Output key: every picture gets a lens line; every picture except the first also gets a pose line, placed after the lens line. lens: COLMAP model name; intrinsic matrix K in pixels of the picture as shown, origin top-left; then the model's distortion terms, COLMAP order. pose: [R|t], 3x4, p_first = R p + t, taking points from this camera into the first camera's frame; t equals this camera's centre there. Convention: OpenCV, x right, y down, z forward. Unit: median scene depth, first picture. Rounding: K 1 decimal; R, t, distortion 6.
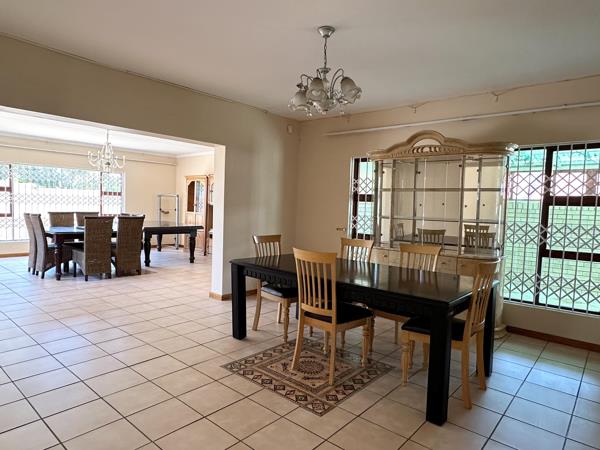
lens RADIAL K [[379.5, 0, 300.0], [0, 379.5, 224.7], [0, 0, 1]] dist [-0.001706, 0.004826]
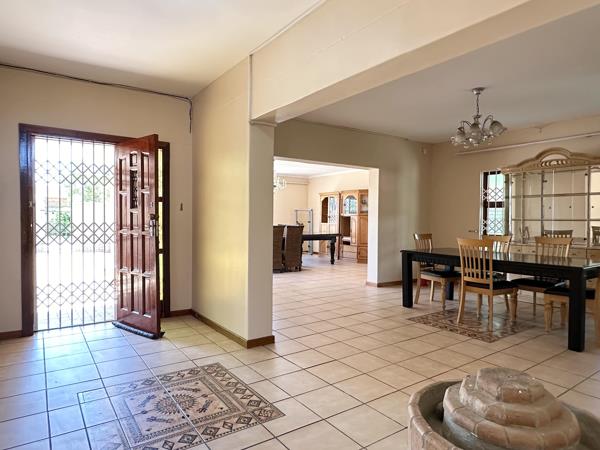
lens RADIAL K [[379.5, 0, 299.0], [0, 379.5, 224.4], [0, 0, 1]] dist [-0.001706, 0.004826]
pose [[0.969416, -0.022976, -0.244347, -0.161545], [0.013357, 0.999072, -0.040954, 0.039224], [0.245061, 0.036438, 0.968823, -0.366861]]
